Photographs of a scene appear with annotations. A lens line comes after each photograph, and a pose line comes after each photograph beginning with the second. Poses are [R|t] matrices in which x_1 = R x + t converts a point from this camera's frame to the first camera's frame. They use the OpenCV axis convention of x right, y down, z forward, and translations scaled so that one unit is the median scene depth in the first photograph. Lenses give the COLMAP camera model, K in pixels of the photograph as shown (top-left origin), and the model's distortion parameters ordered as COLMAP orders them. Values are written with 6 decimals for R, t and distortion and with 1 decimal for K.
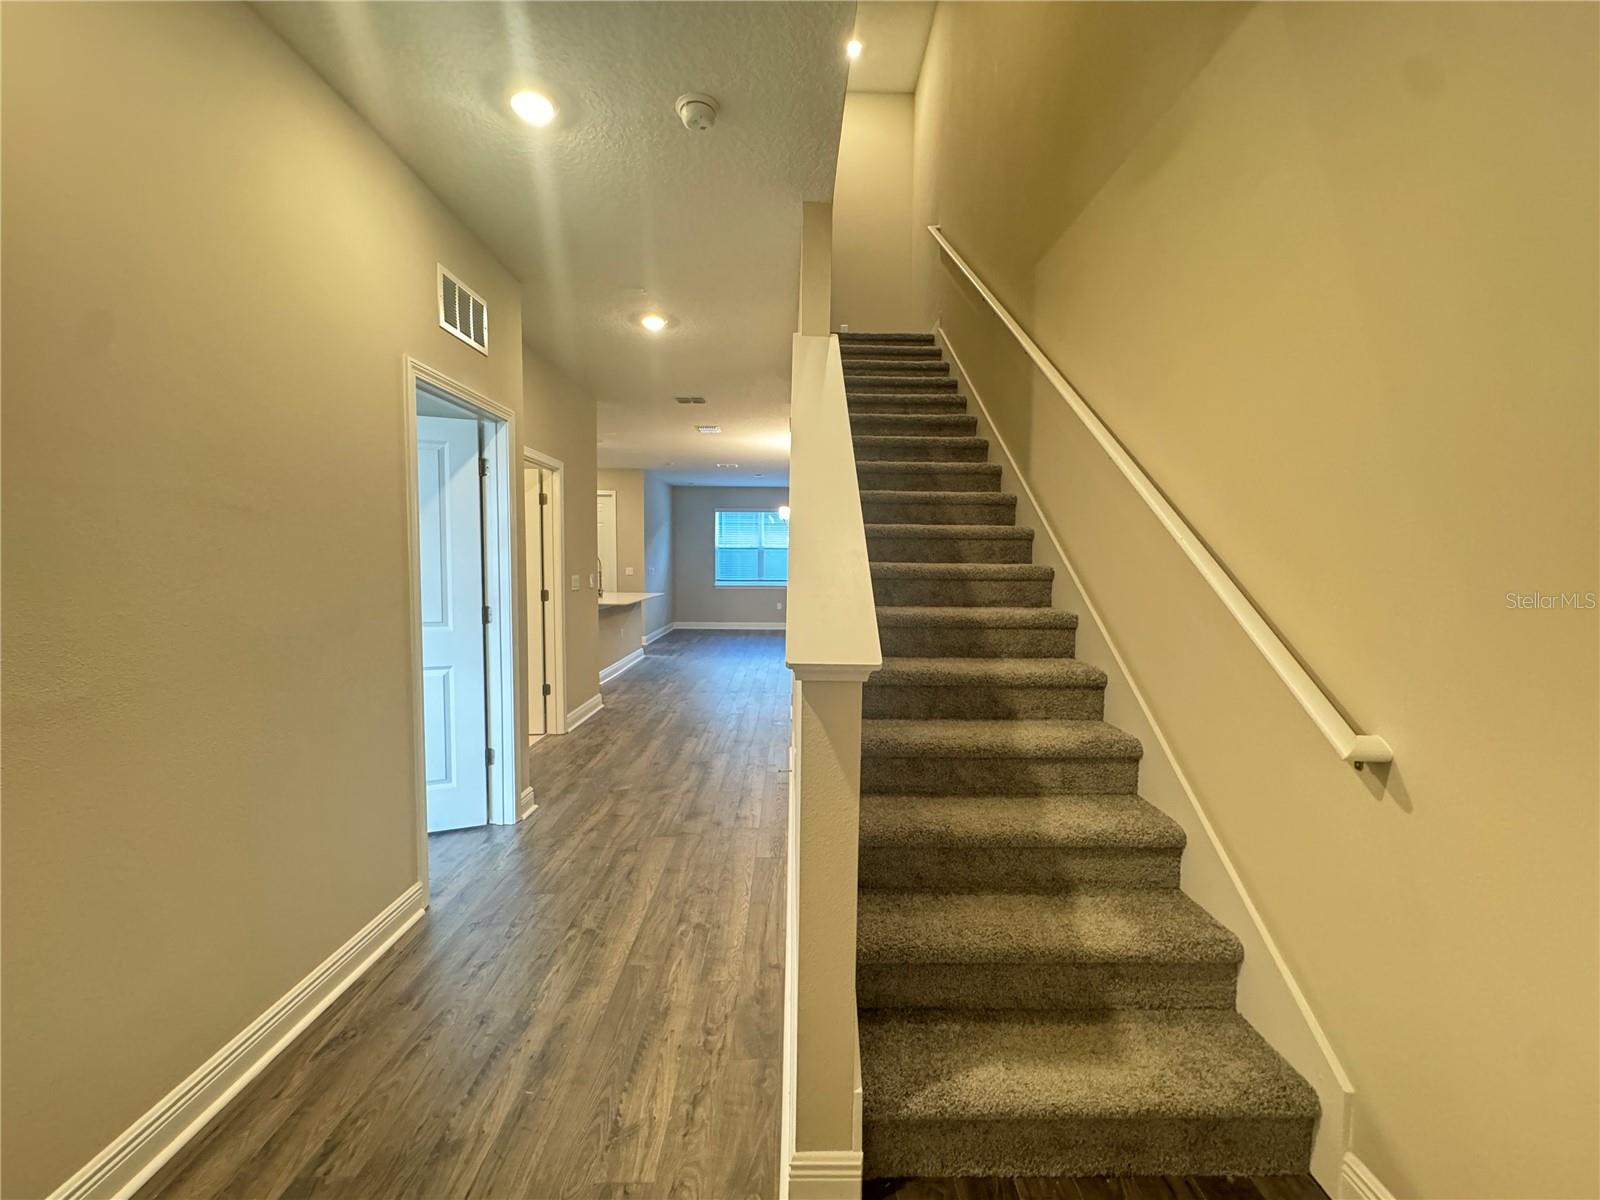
lens RADIAL K [[638.7, 0, 798.4], [0, 638.7, 596.3], [0, 0, 1]] dist [-0.001753, 0.000547]
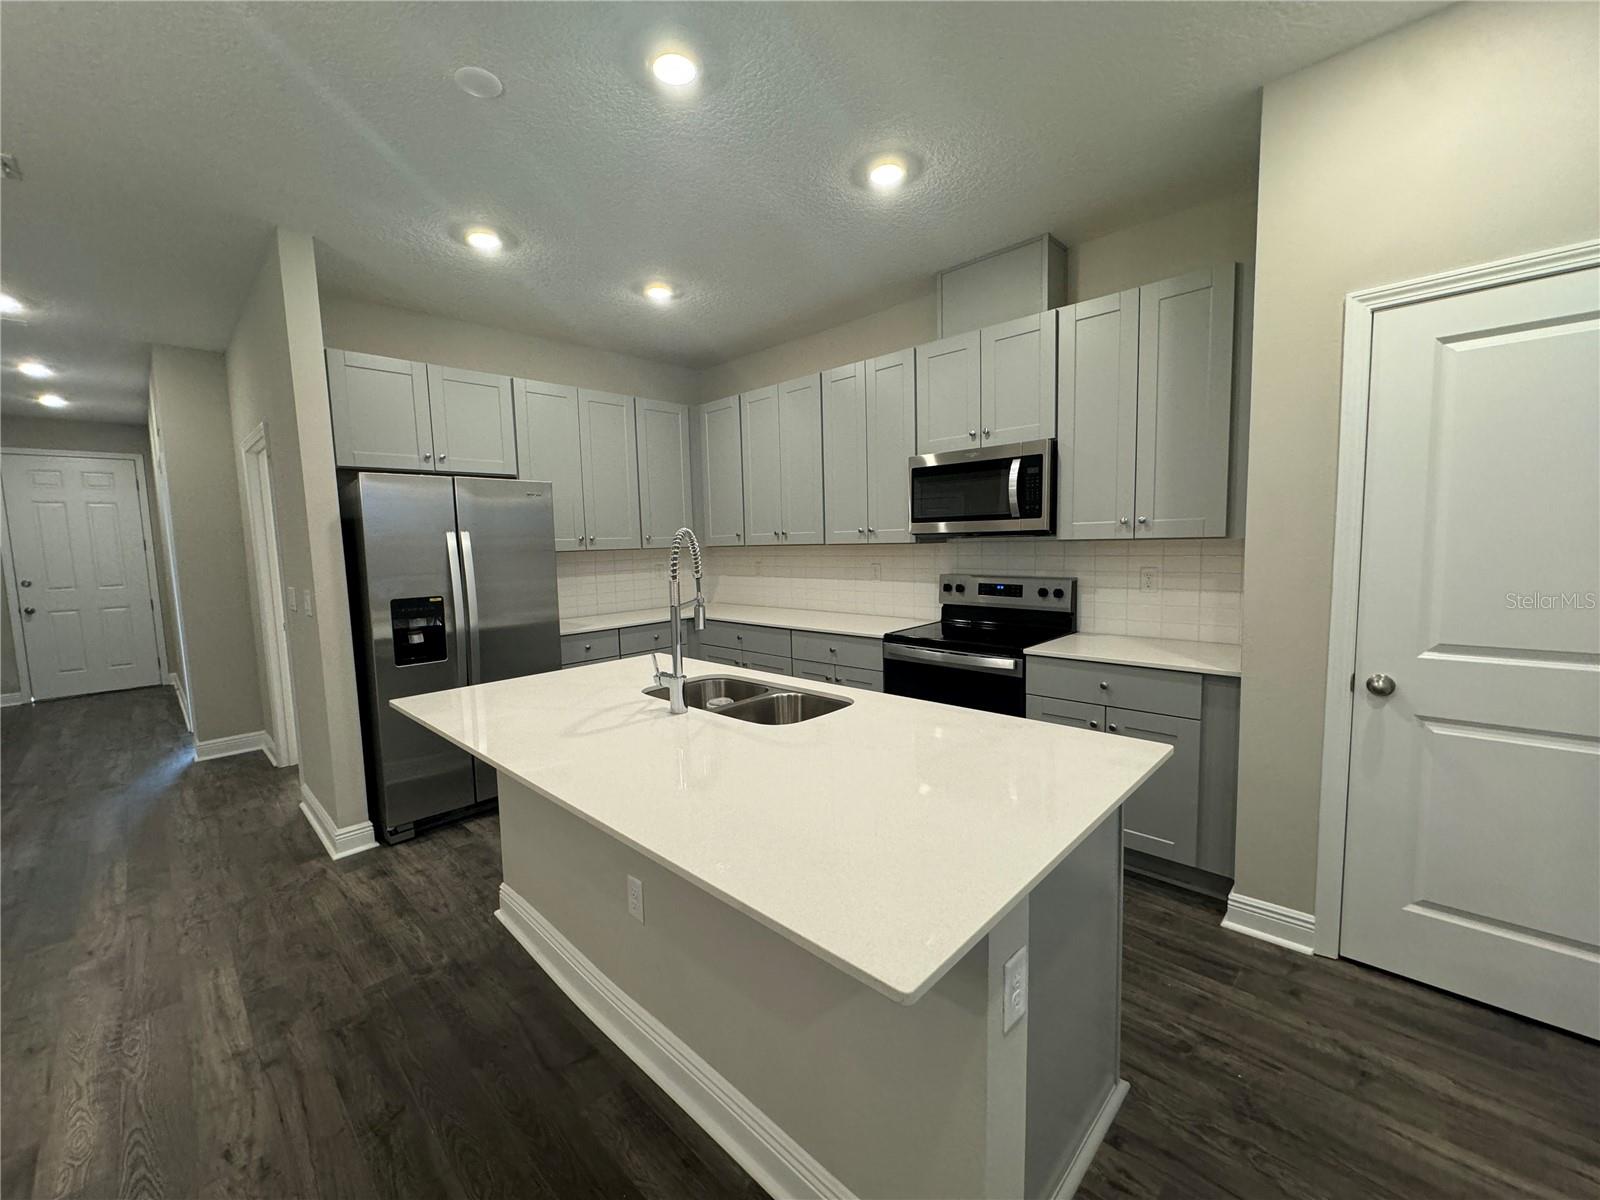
lens RADIAL K [[638.7, 0, 798.4], [0, 638.7, 596.3], [0, 0, 1]] dist [-0.001753, 0.000547]
pose [[-0.702165, 0.075537, -0.707996, -0.269025], [-0.018433, 0.992095, 0.124129, -0.115893], [0.711776, 0.100209, -0.695222, 1.893765]]
